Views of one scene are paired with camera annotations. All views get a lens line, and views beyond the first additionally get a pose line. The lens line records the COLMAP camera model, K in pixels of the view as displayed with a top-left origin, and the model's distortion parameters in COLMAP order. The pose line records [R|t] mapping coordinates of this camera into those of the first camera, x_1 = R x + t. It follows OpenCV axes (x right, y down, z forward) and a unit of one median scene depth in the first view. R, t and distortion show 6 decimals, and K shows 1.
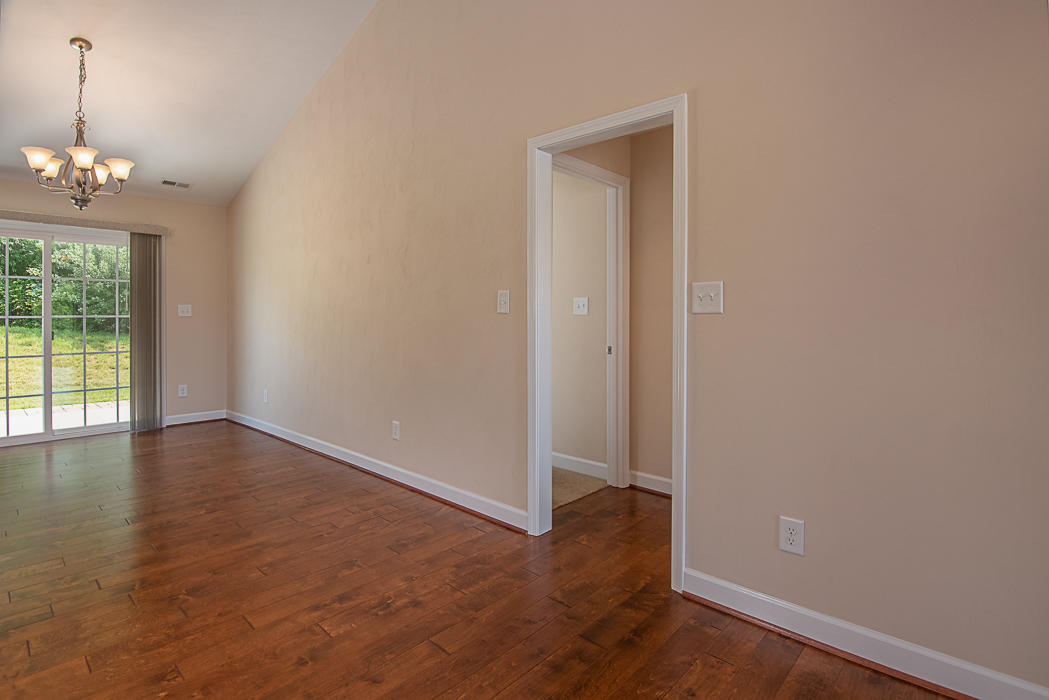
lens RADIAL K [[521.2, 0, 519.2], [0, 521.2, 321.3], [0, 0, 1]] dist [-0.019424, -0.000620]
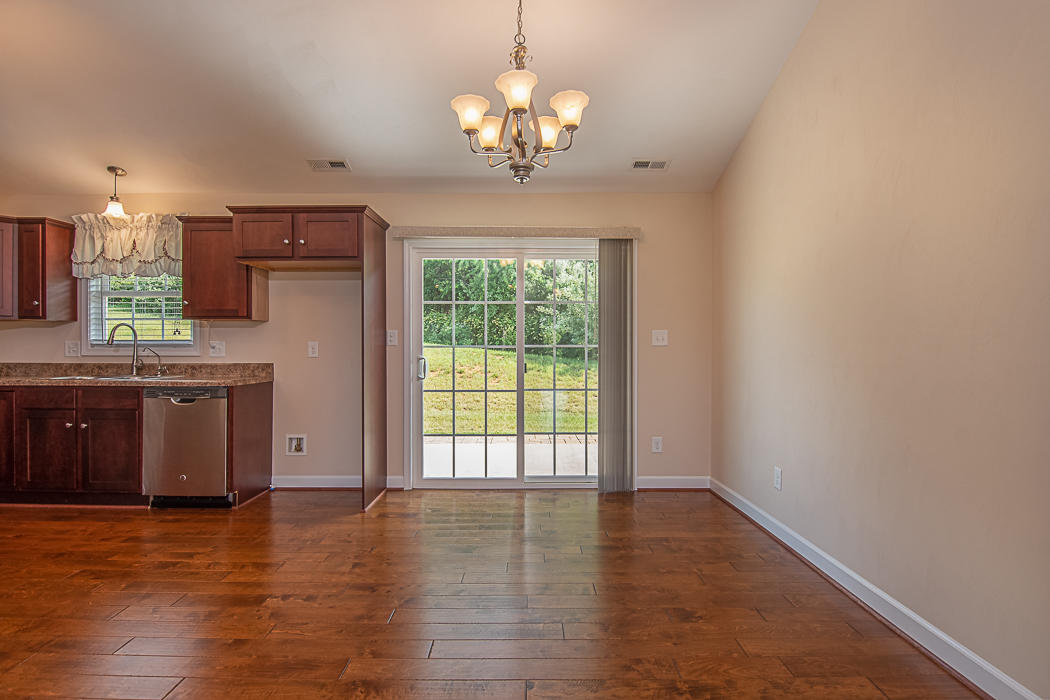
lens RADIAL K [[514.4, 0, 518.1], [0, 514.4, 347.0], [0, 0, 1]] dist [-0.023578, -0.001282]
pose [[0.669180, 0.000061, -0.743100, -0.246460], [-0.004274, 0.999984, -0.003766, -0.003441], [0.743088, 0.005696, 0.669169, 0.371804]]
